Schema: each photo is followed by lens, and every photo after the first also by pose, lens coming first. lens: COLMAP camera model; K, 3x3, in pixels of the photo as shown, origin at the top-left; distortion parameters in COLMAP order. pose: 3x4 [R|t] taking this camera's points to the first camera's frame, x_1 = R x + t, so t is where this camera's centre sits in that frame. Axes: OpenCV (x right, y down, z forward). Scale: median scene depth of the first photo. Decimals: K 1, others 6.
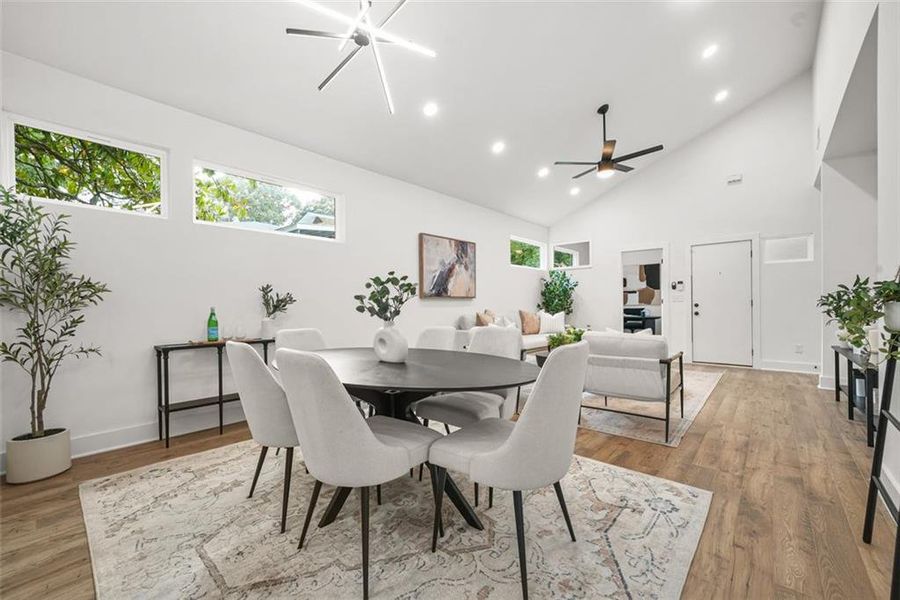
lens RADIAL K [[365.6, 0, 450.2], [0, 365.6, 304.6], [0, 0, 1]] dist [0.000898, 0.000282]
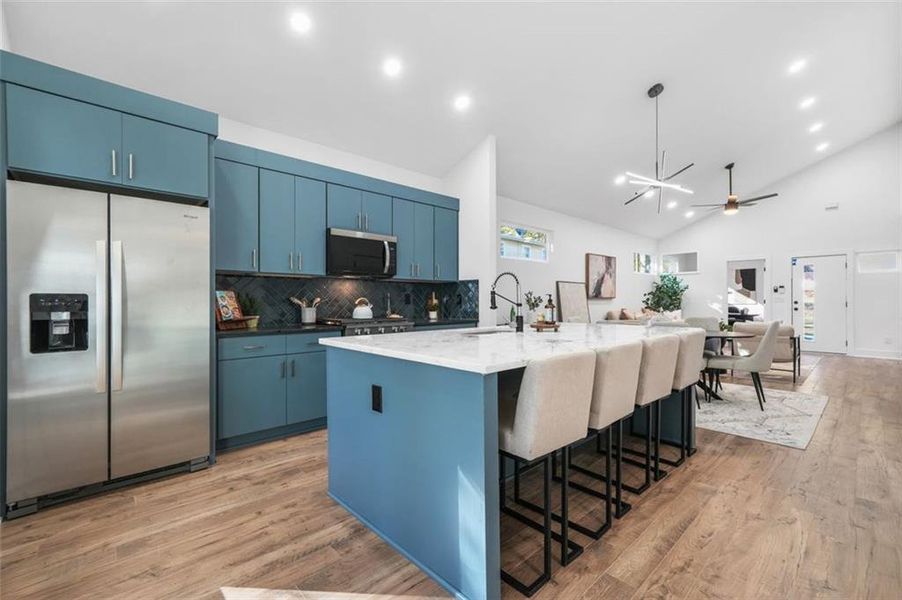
lens RADIAL K [[387.6, 0, 451.0], [0, 387.6, 300.0], [0, 0, 1]] dist [0.002572, 0.009833]
pose [[0.995662, 0.006037, -0.092843, -0.446118], [-0.006217, 0.999979, -0.001657, -0.007547], [0.092831, 0.002227, 0.995679, -0.520918]]
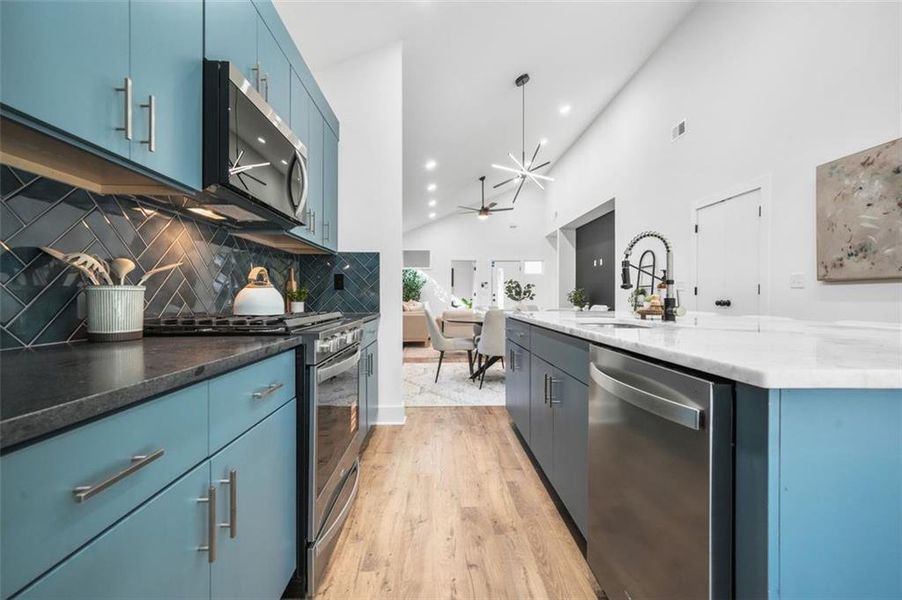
lens RADIAL K [[384.1, 0, 448.2], [0, 384.1, 296.9], [0, 0, 1]] dist [-0.000146, 0.000058]
pose [[0.729674, 0.006621, 0.683763, -0.772412], [-0.003806, 0.999977, -0.005623, 0.012875], [-0.683785, 0.001501, 0.729682, -0.142793]]
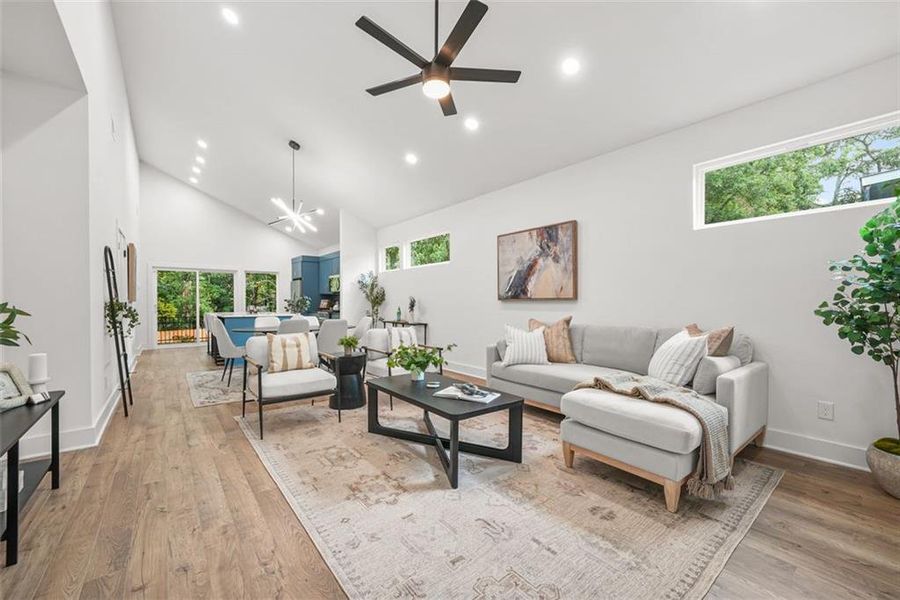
lens RADIAL K [[365.6, 0, 450.2], [0, 365.6, 304.6], [0, 0, 1]] dist [0.000898, 0.000282]
pose [[-0.181587, 0.014217, -0.983272, 0.889985], [-0.000187, 0.999895, 0.014491, -0.021160], [0.983375, 0.002815, -0.181565, 1.006915]]
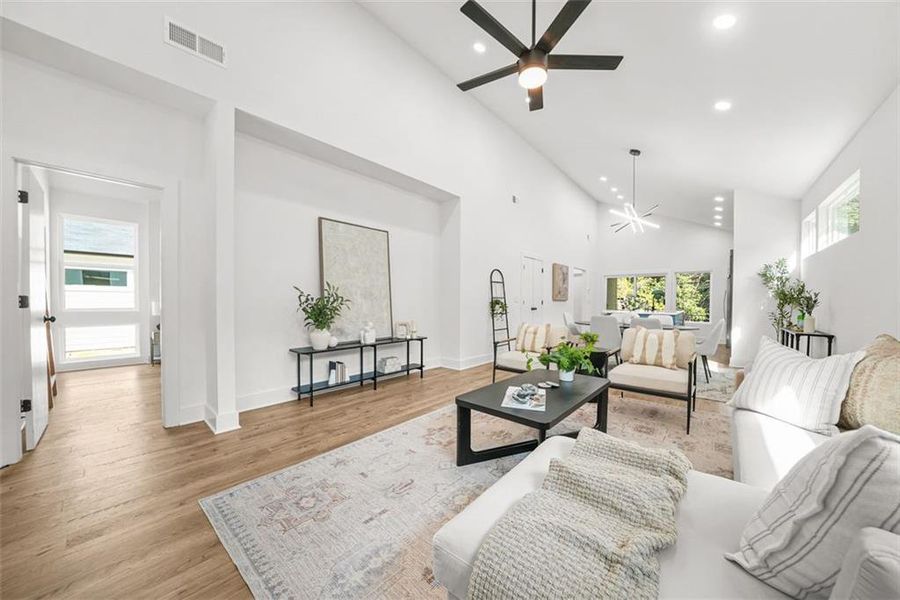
lens RADIAL K [[310.6, 0, 450.0], [0, 310.6, 300.0], [0, 0, 1]] dist [-0.001094, -0.000021]
pose [[-0.999937, 0.003502, -0.010706, 0.494174], [0.003499, 0.999994, 0.000288, -0.015908], [0.010707, 0.000251, -0.999943, 1.332685]]
